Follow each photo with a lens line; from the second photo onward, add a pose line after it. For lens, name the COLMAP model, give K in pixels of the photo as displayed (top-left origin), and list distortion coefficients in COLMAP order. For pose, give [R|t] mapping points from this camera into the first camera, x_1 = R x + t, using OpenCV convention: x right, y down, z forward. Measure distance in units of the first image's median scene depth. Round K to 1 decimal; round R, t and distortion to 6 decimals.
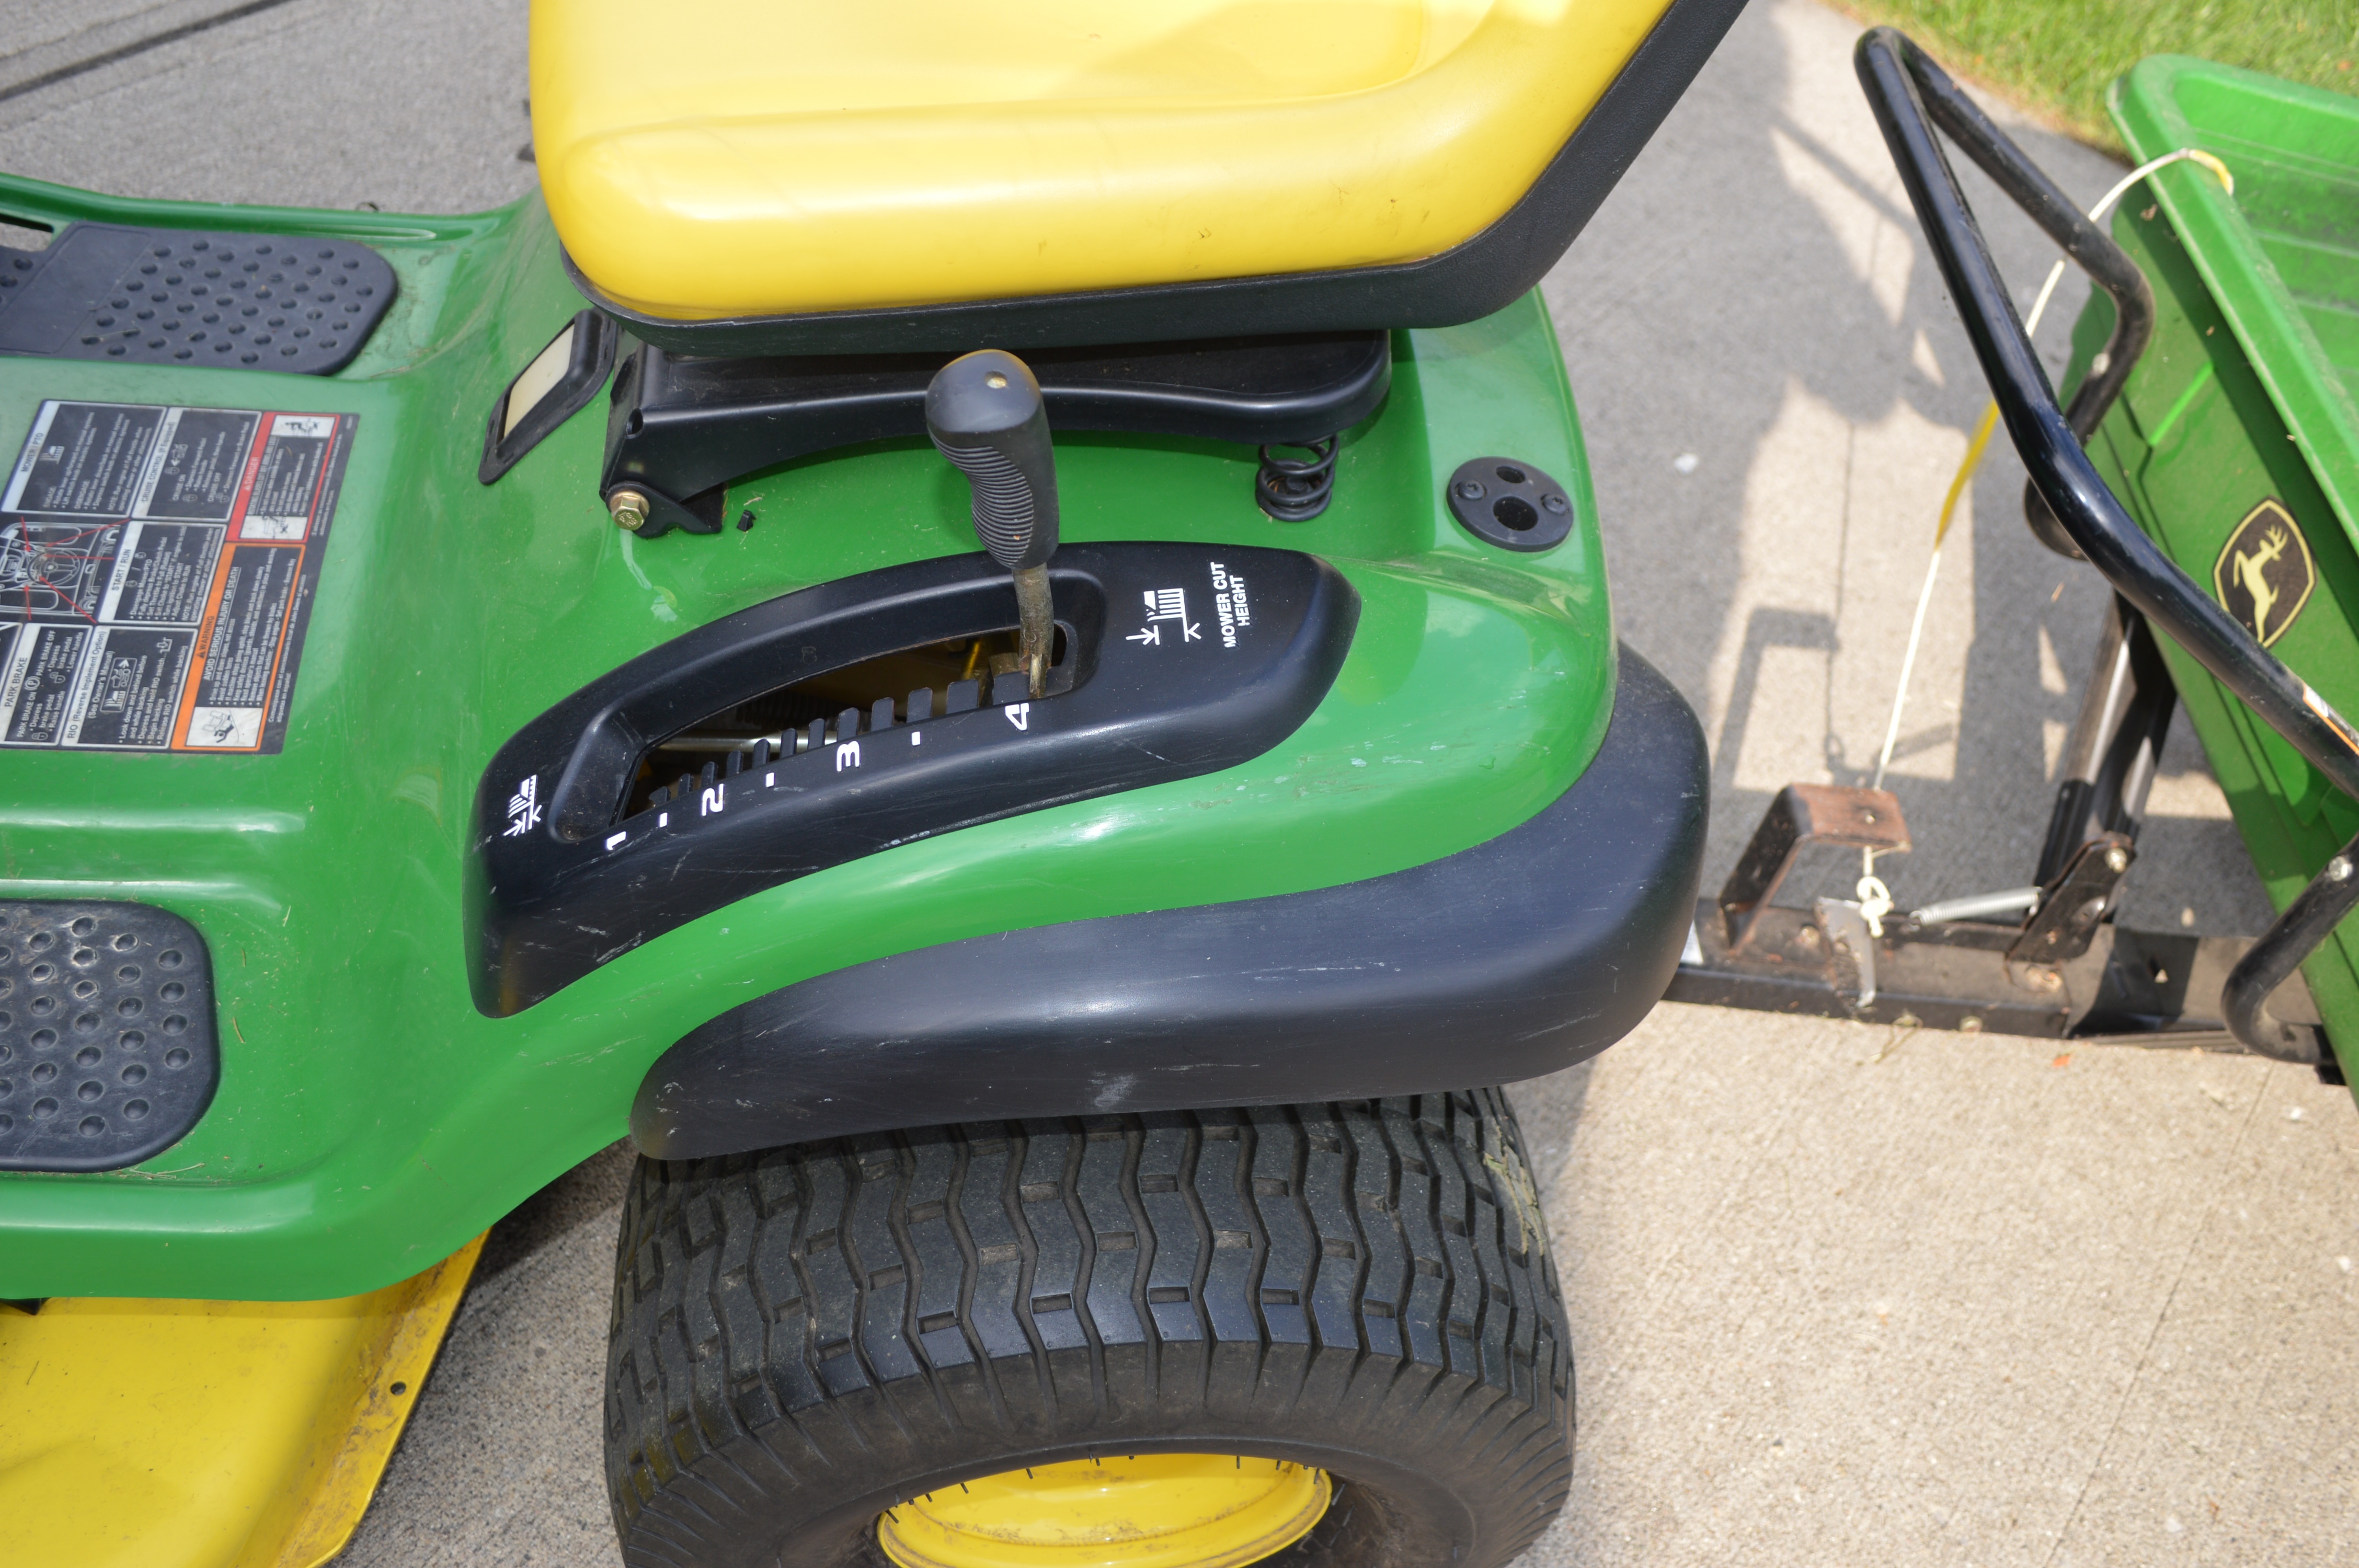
lens RADIAL K [[2033.4, 0, 1179.5], [0, 2033.4, 784.0], [0, 0, 1]] dist [-0.080266, 0.015159]
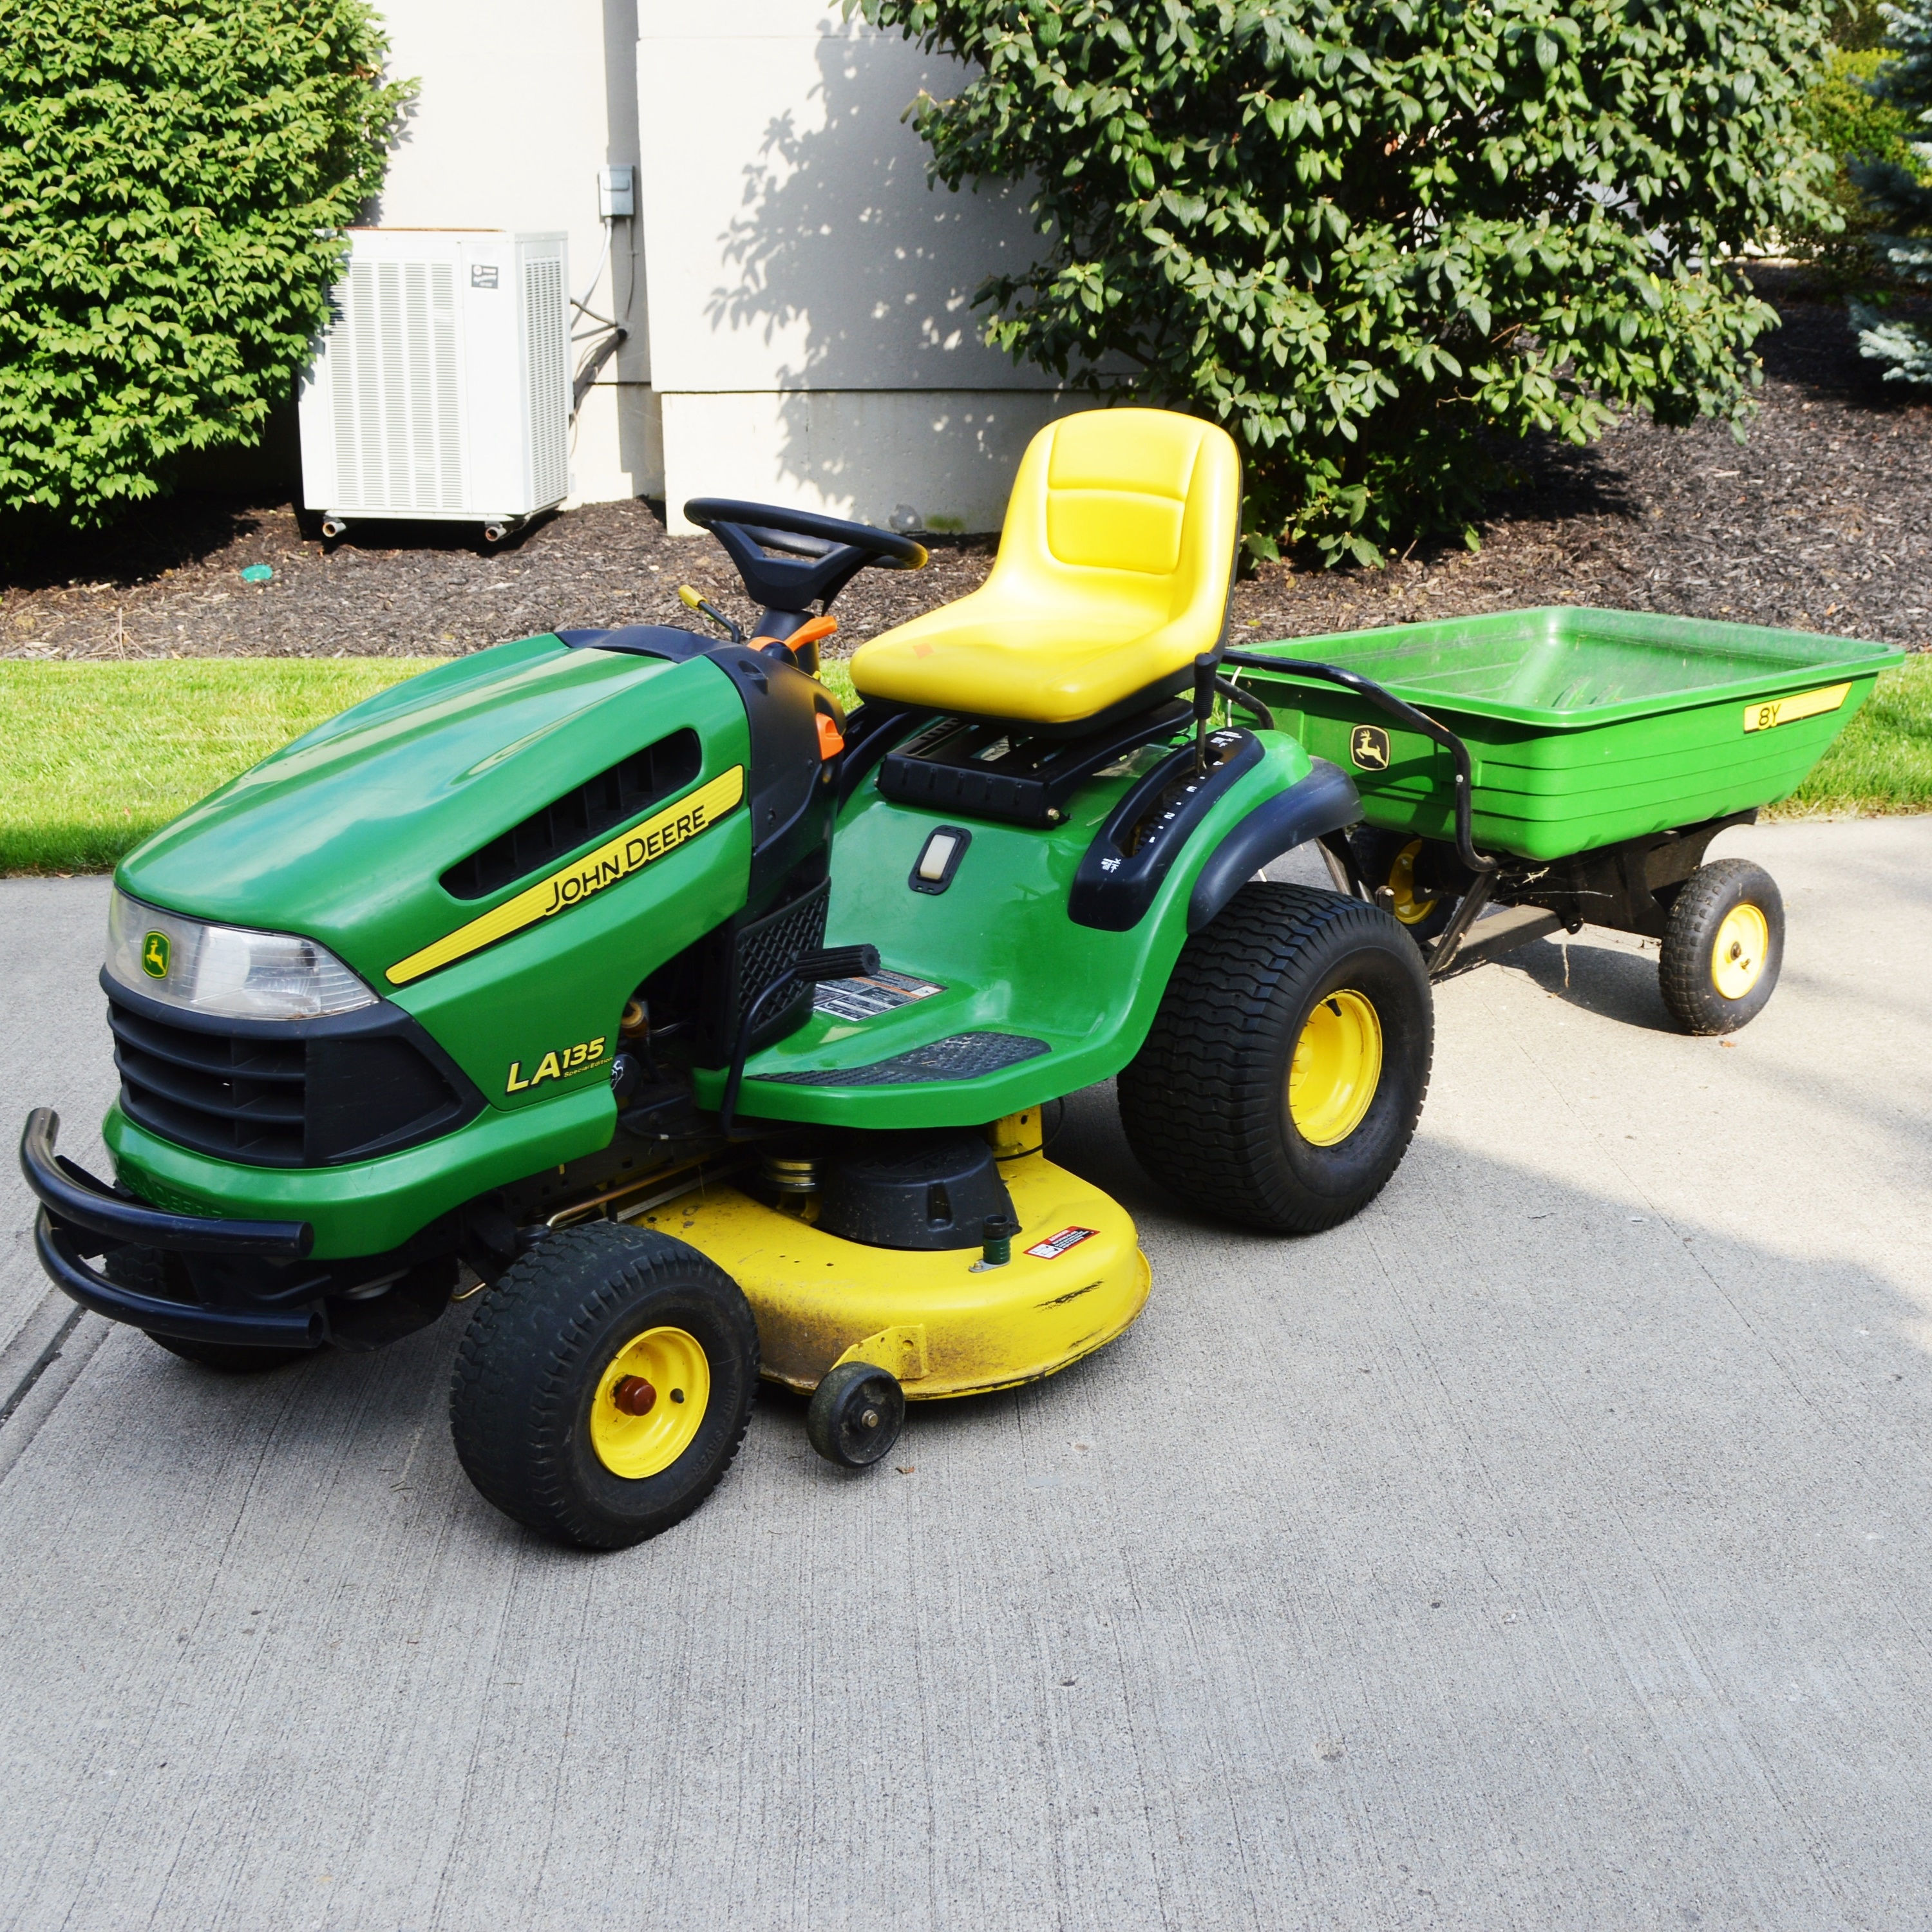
lens RADIAL K [[2514.2, 0, 1116.6], [0, 2514.2, 952.5], [0, 0, 1]] dist [-0.083306, 0.010034]
pose [[0.709169, -0.374715, 0.597216, -2.208384], [0.618118, 0.737892, -0.271009, 0.968391], [-0.339130, 0.561341, 0.754908, -1.591441]]
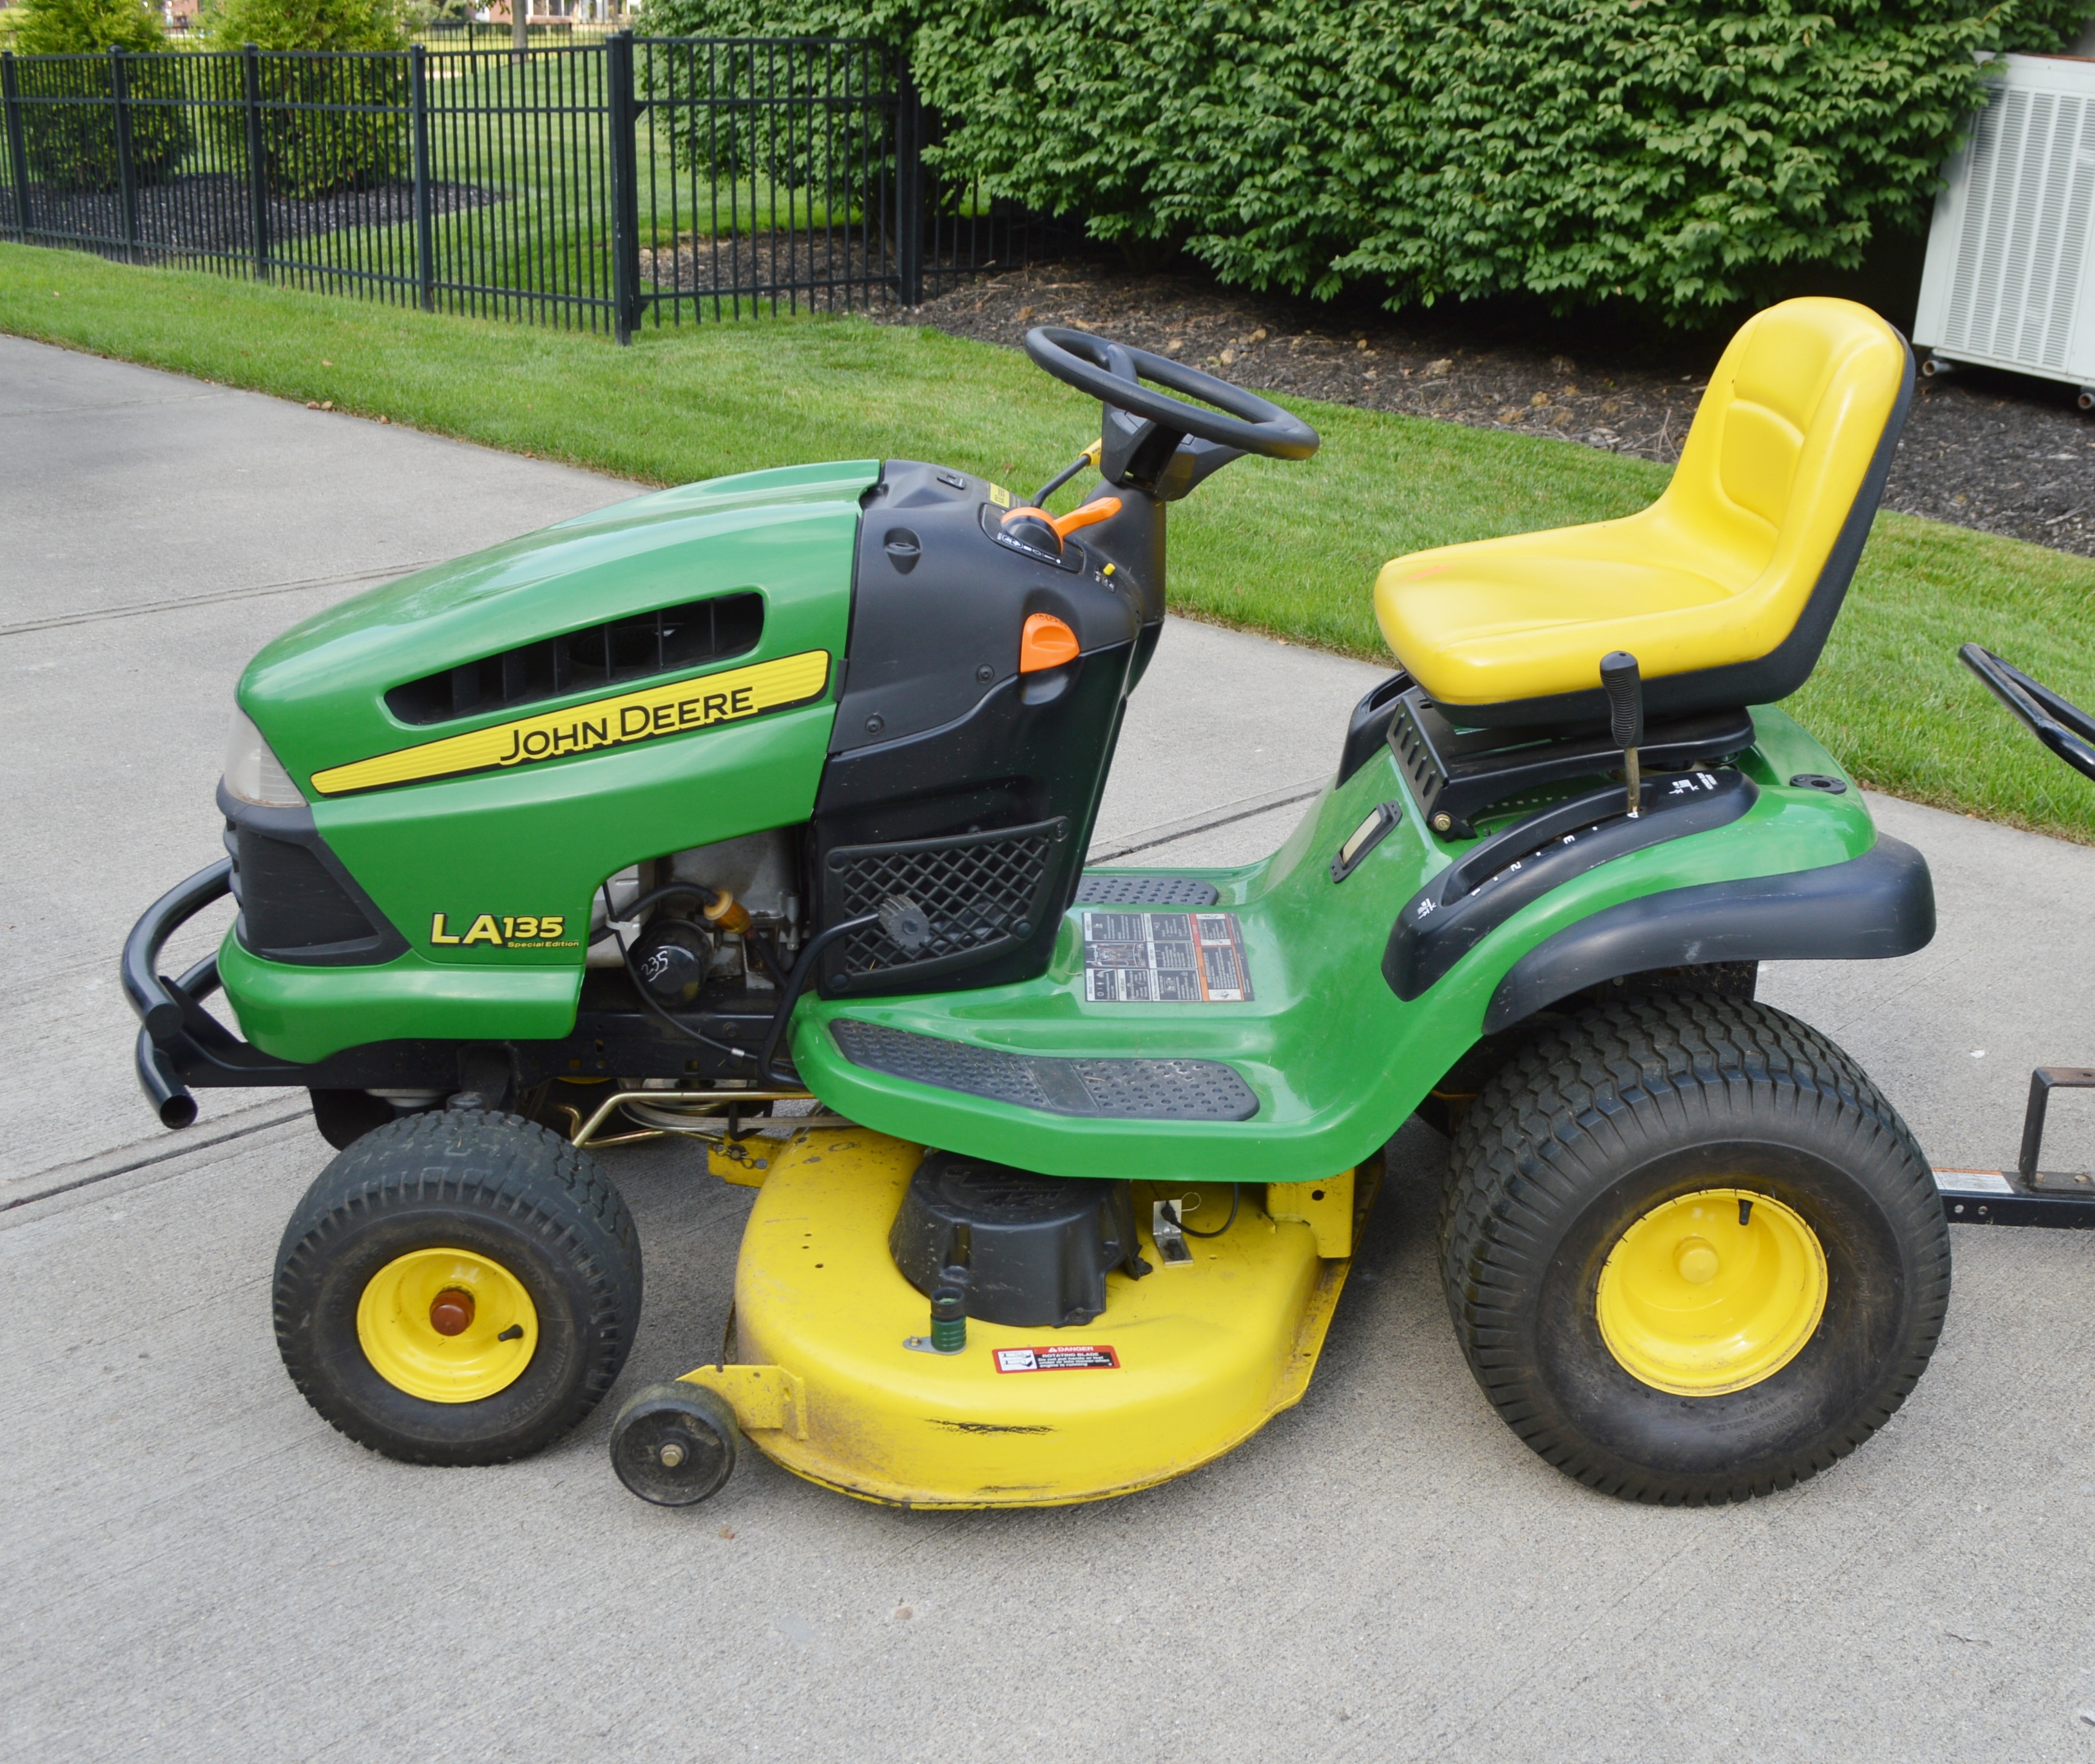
lens RADIAL K [[2346.9, 0, 1201.8], [0, 2346.9, 894.9], [0, 0, 1]] dist [-0.074685, -0.000372]
pose [[0.988010, -0.121181, -0.095663, -0.247582], [0.058570, 0.867495, -0.493986, 1.059271], [0.142849, 0.482460, 0.864191, -1.137936]]
